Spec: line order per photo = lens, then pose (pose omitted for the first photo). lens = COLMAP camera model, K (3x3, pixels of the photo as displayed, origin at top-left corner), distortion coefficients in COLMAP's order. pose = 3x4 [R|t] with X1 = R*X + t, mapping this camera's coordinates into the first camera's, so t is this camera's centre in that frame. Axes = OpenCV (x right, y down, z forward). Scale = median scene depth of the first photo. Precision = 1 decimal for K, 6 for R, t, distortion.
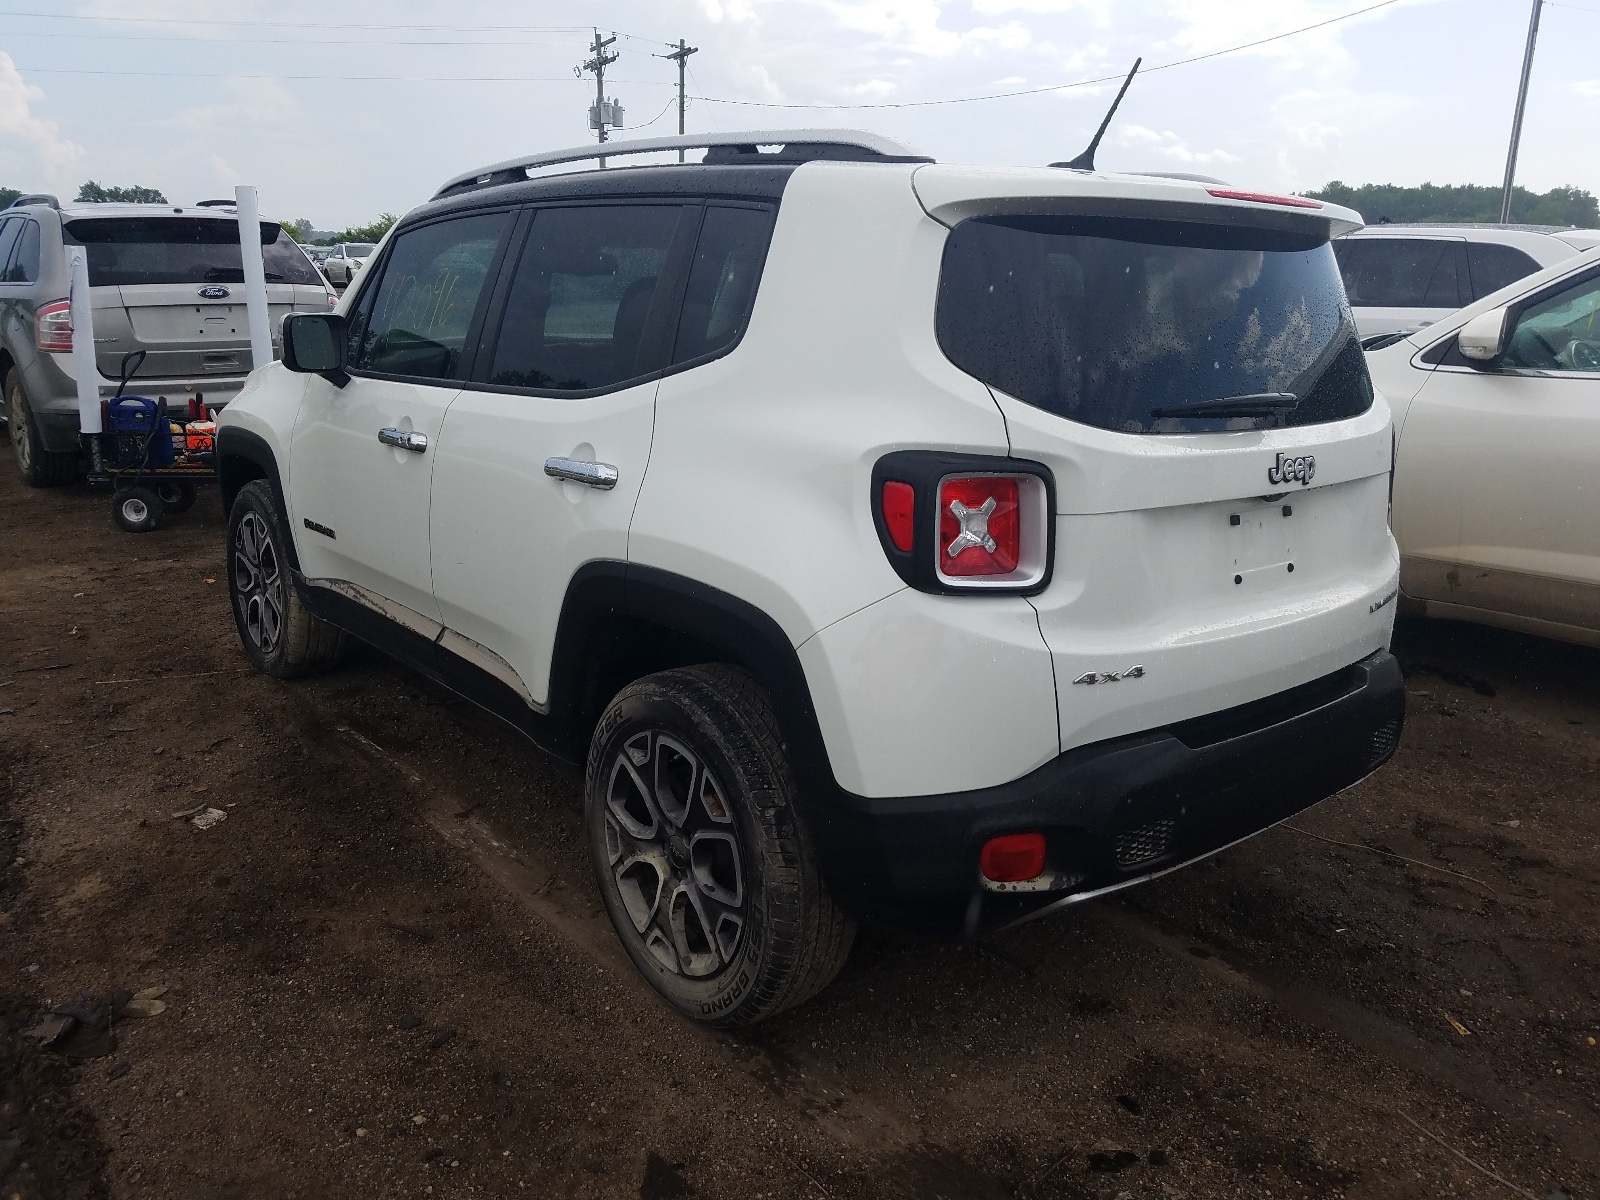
lens RADIAL K [[1295.8, 0, 800.0], [0, 1295.8, 600.0], [0, 0, 1]] dist [-0.001600, -0.001399]
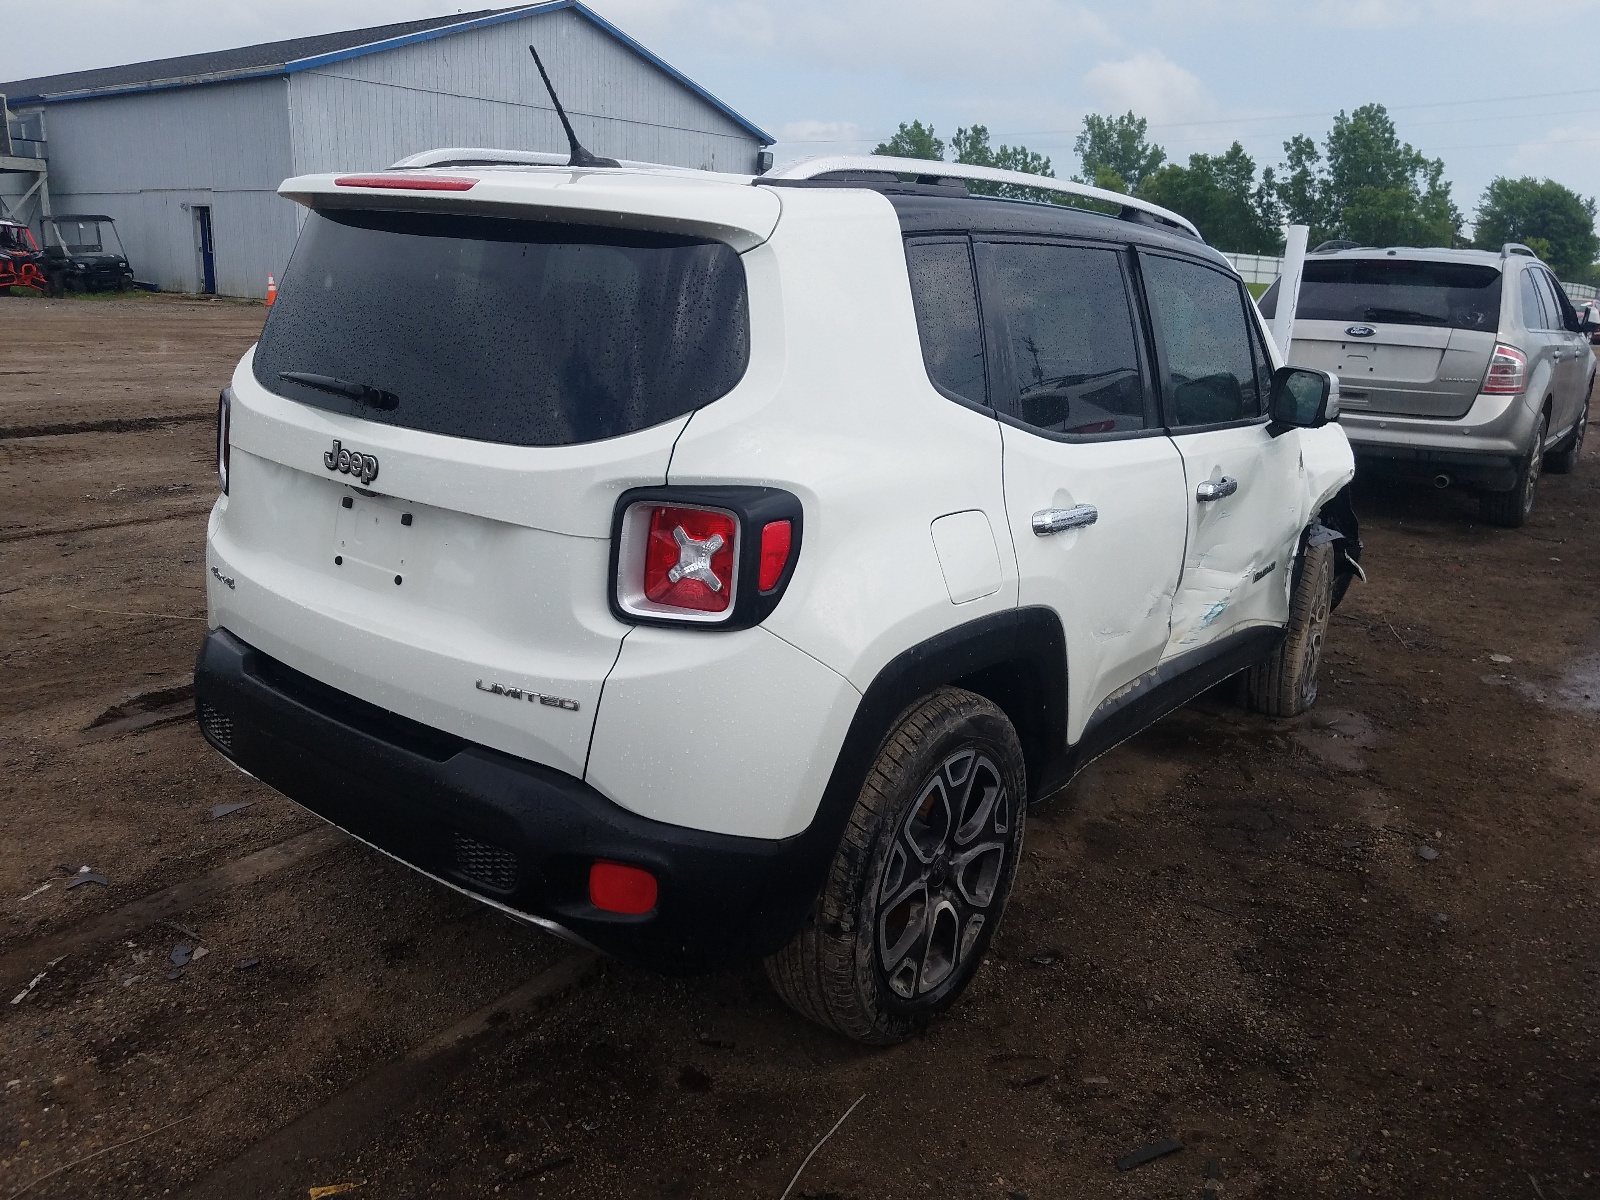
lens RADIAL K [[1291.3, 0, 800.0], [0, 1291.3, 600.0], [0, 0, 1]] dist [0.012361, 0.004991]
pose [[0.193408, 0.243908, -0.950317, 0.671701], [-0.290097, 0.939513, 0.182095, -0.134481], [0.937250, 0.240465, 0.252466, 0.531601]]
